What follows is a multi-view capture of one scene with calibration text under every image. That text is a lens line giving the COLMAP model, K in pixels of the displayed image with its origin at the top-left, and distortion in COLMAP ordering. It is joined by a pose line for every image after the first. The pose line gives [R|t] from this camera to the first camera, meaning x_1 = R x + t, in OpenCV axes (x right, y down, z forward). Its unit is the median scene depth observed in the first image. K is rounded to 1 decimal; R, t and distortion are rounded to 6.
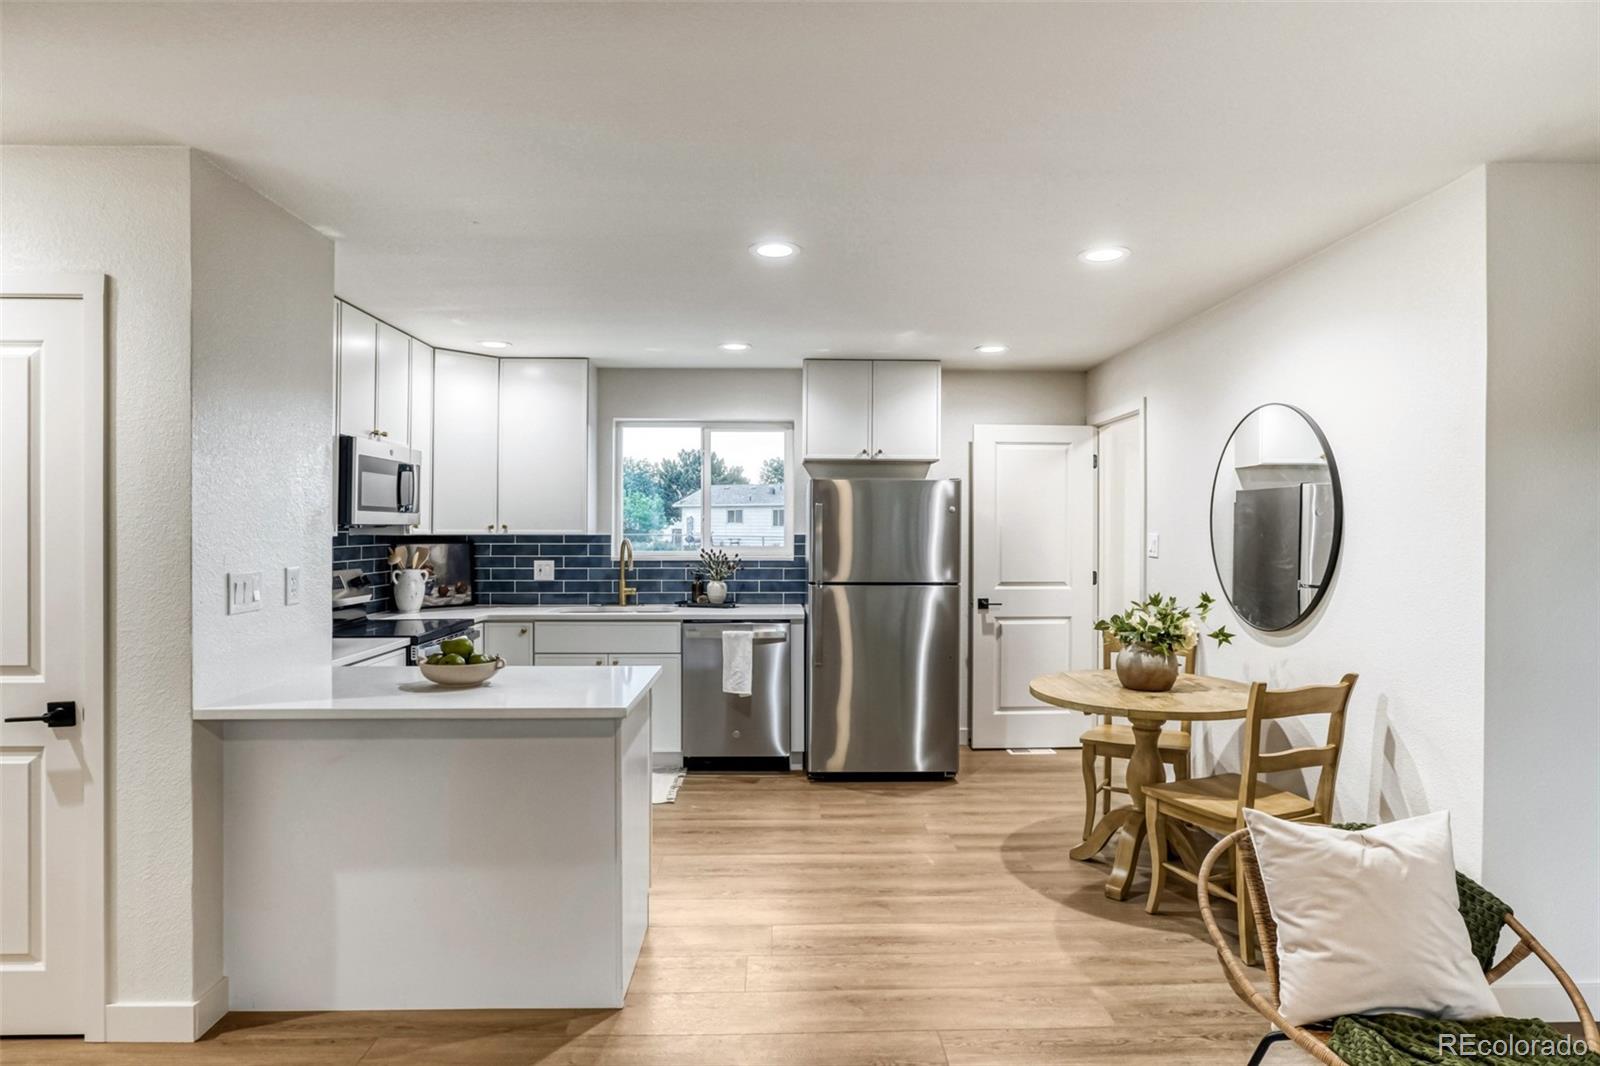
lens RADIAL K [[962.4, 0, 800.0], [0, 962.4, 533.0], [0, 0, 1]] dist [0.000598, 0.000391]
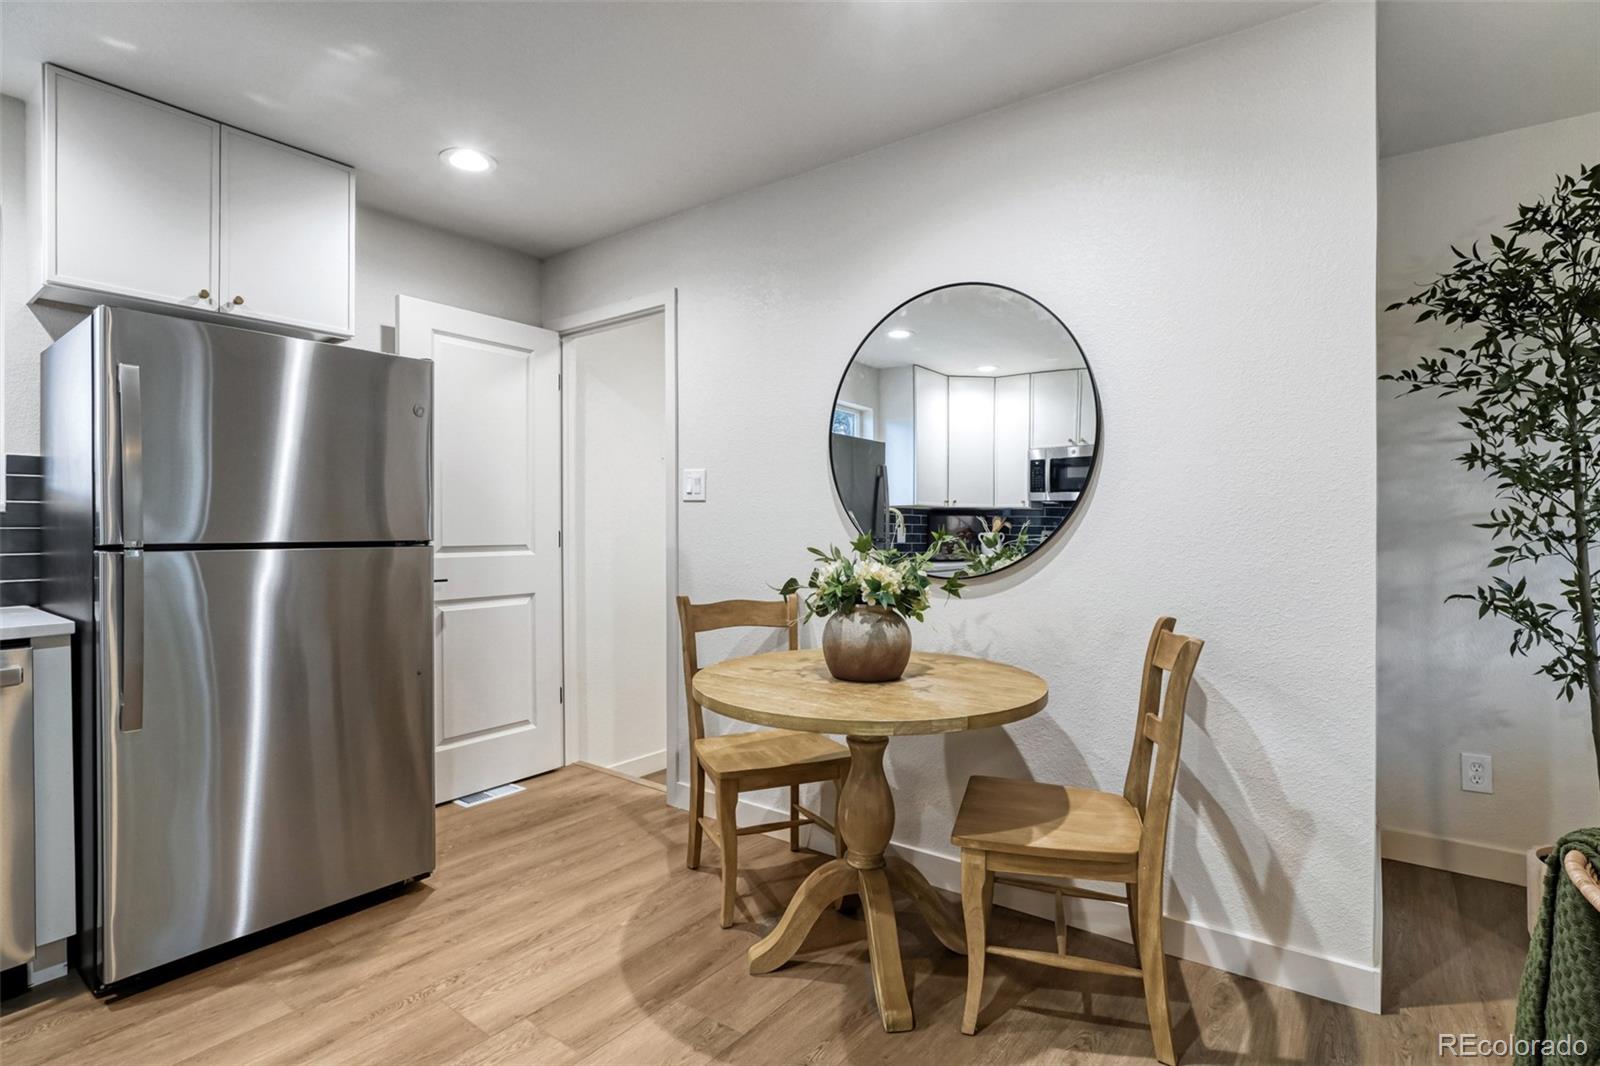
lens RADIAL K [[819.2, 0, 800.0], [0, 819.2, 533.0], [0, 0, 1]] dist [-0.005839, -0.000625]
pose [[0.628272, -0.011449, 0.777910, -0.075811], [0.010453, 0.999926, 0.006274, 0.044578], [-0.777924, 0.004189, 0.628345, 0.510757]]
